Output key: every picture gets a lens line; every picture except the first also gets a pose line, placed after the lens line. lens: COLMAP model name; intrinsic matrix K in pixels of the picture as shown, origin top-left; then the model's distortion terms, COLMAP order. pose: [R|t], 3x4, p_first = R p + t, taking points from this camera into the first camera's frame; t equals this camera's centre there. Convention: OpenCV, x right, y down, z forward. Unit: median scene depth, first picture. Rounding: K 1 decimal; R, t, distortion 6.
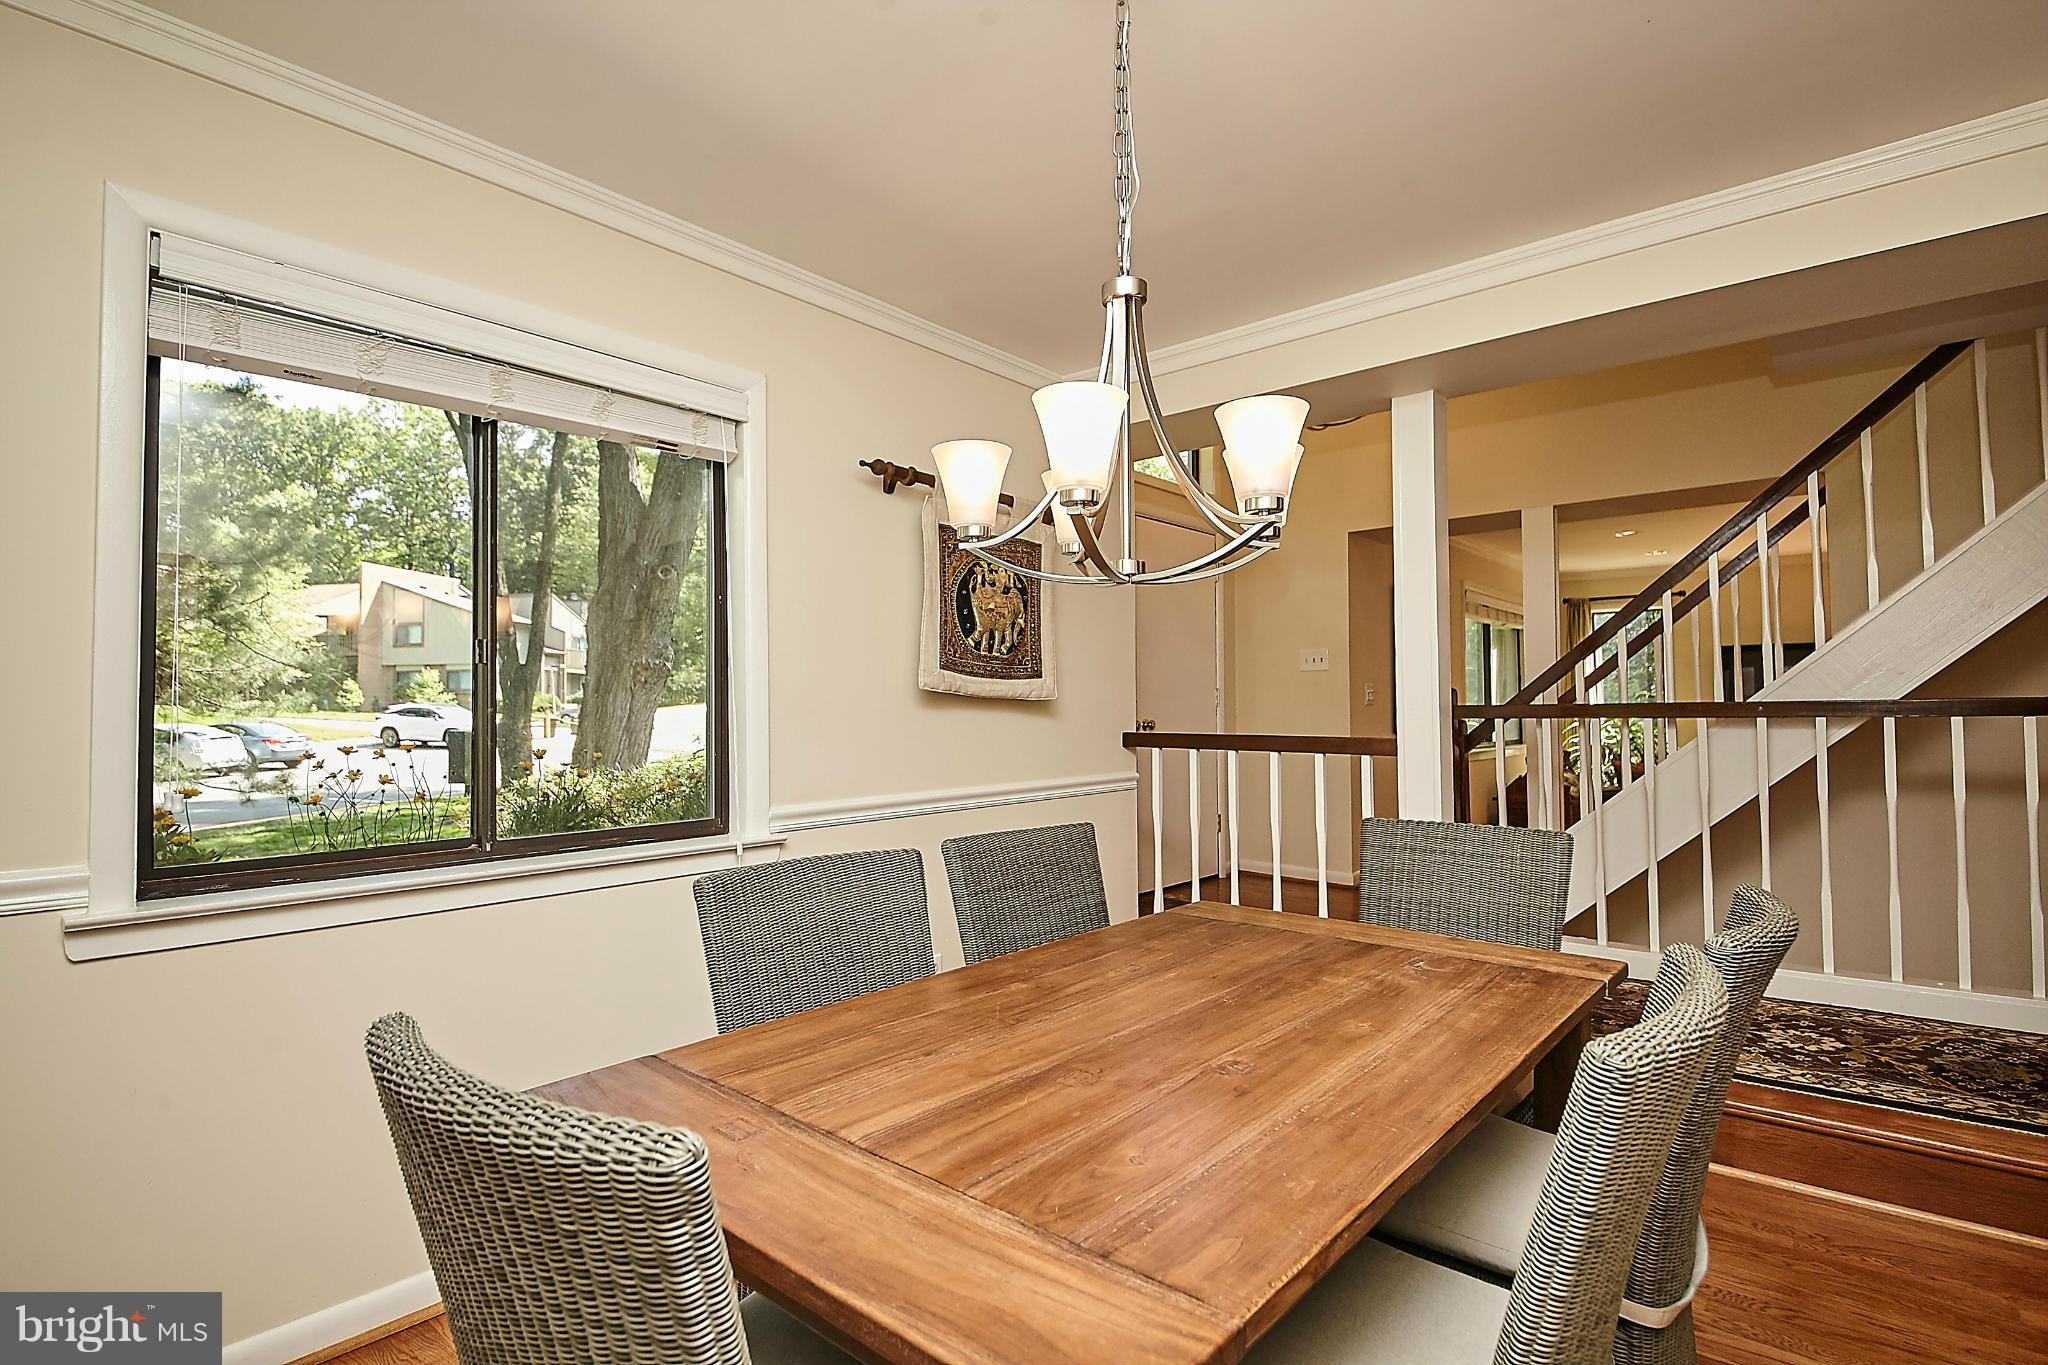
lens RADIAL K [[986.1, 0, 1029.1], [0, 986.1, 685.5], [0, 0, 1]] dist [0.025122, -0.000534]
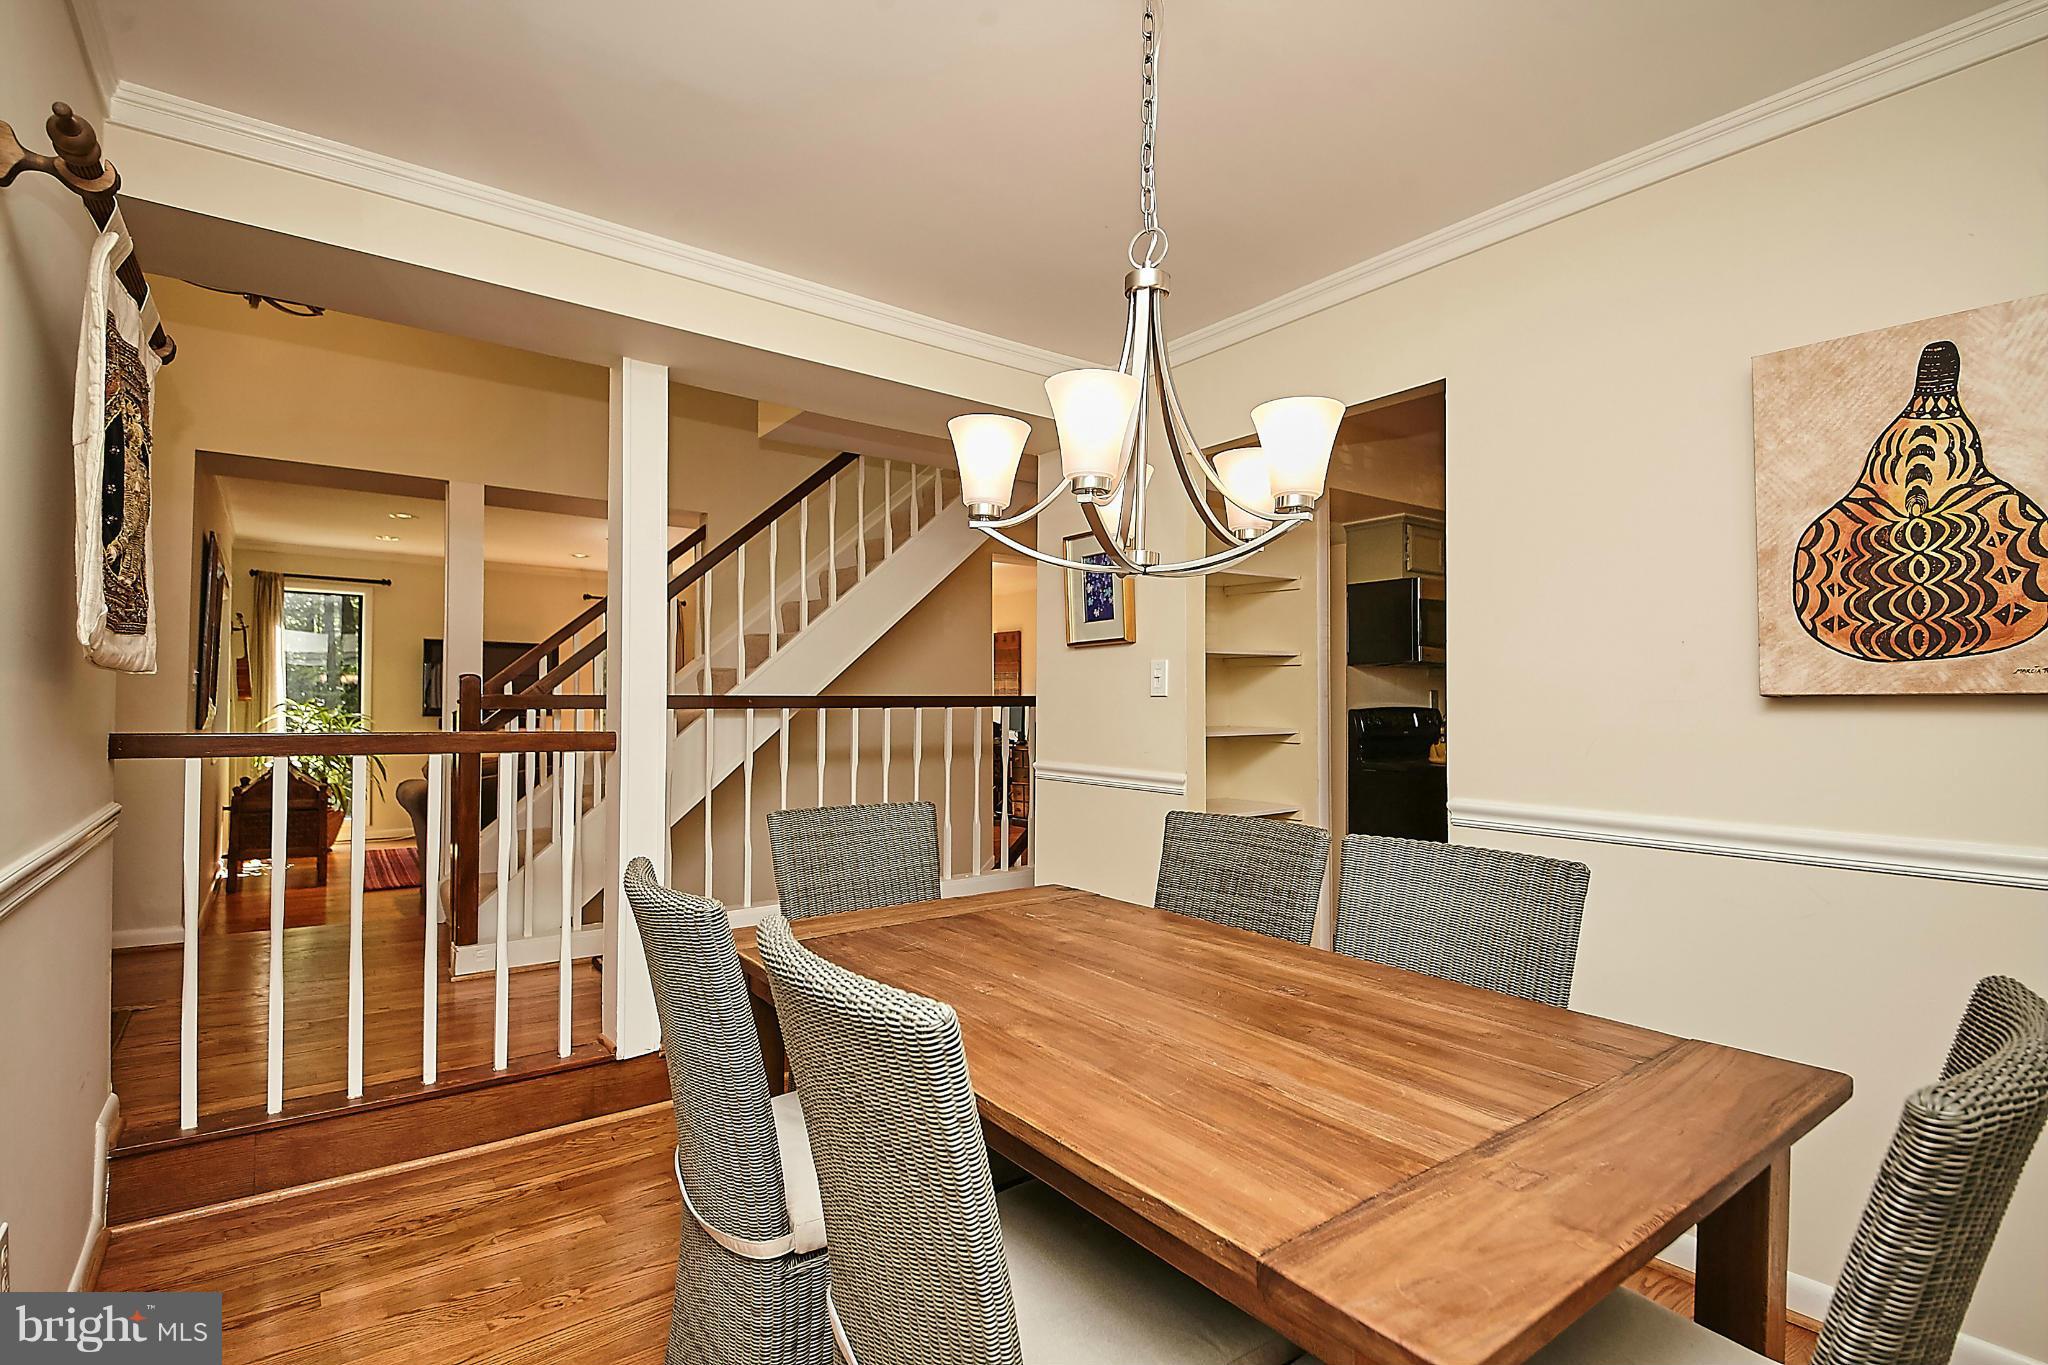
lens RADIAL K [[986.1, 0, 1029.1], [0, 986.1, 685.5], [0, 0, 1]] dist [0.025122, -0.000534]
pose [[0.206113, 0.018923, 0.978345, -0.896965], [-0.029861, 0.999469, -0.013041, 0.022571], [-0.978073, -0.026526, 0.206568, 0.889635]]
